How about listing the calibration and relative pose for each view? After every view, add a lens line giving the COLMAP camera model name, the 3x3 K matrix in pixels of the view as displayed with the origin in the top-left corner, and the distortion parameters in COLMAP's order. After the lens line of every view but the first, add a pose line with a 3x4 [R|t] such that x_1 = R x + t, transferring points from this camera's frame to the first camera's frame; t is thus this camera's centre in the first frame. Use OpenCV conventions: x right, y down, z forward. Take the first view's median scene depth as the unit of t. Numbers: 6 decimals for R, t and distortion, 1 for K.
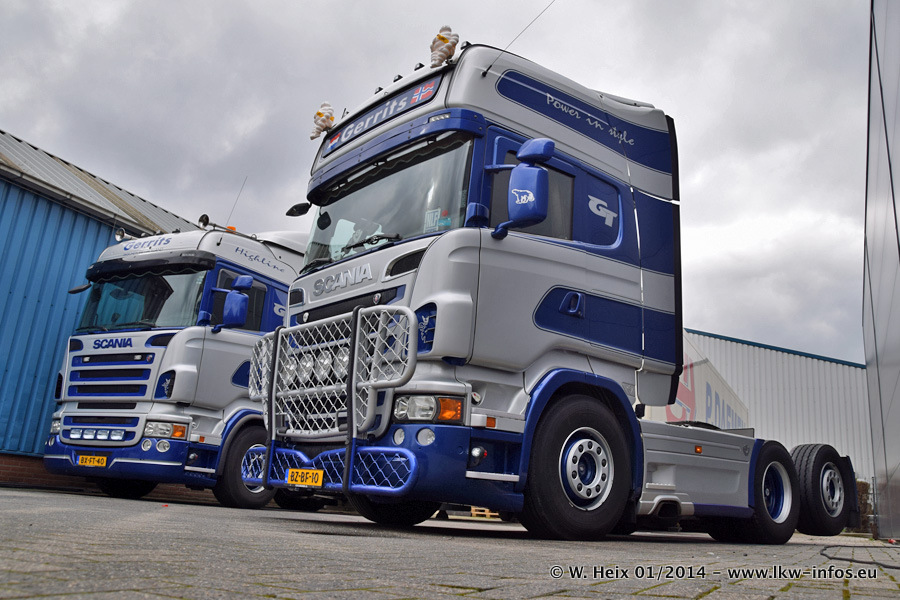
lens RADIAL K [[753.2, 0, 480.8], [0, 753.2, 292.8], [0, 0, 1]] dist [-0.147799, 0.144404]
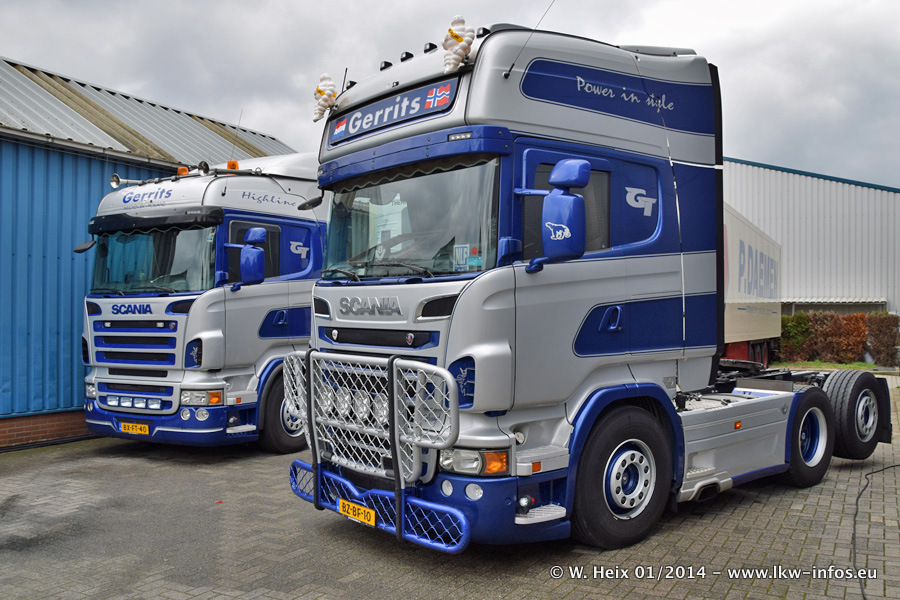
lens RADIAL K [[780.3, 0, 496.0], [0, 780.3, 325.1], [0, 0, 1]] dist [-0.152785, 0.152946]
pose [[0.998064, -0.060389, -0.014915, -0.011009], [0.062112, 0.954524, 0.291591, -0.258048], [-0.003372, -0.291952, 0.956427, 0.045167]]
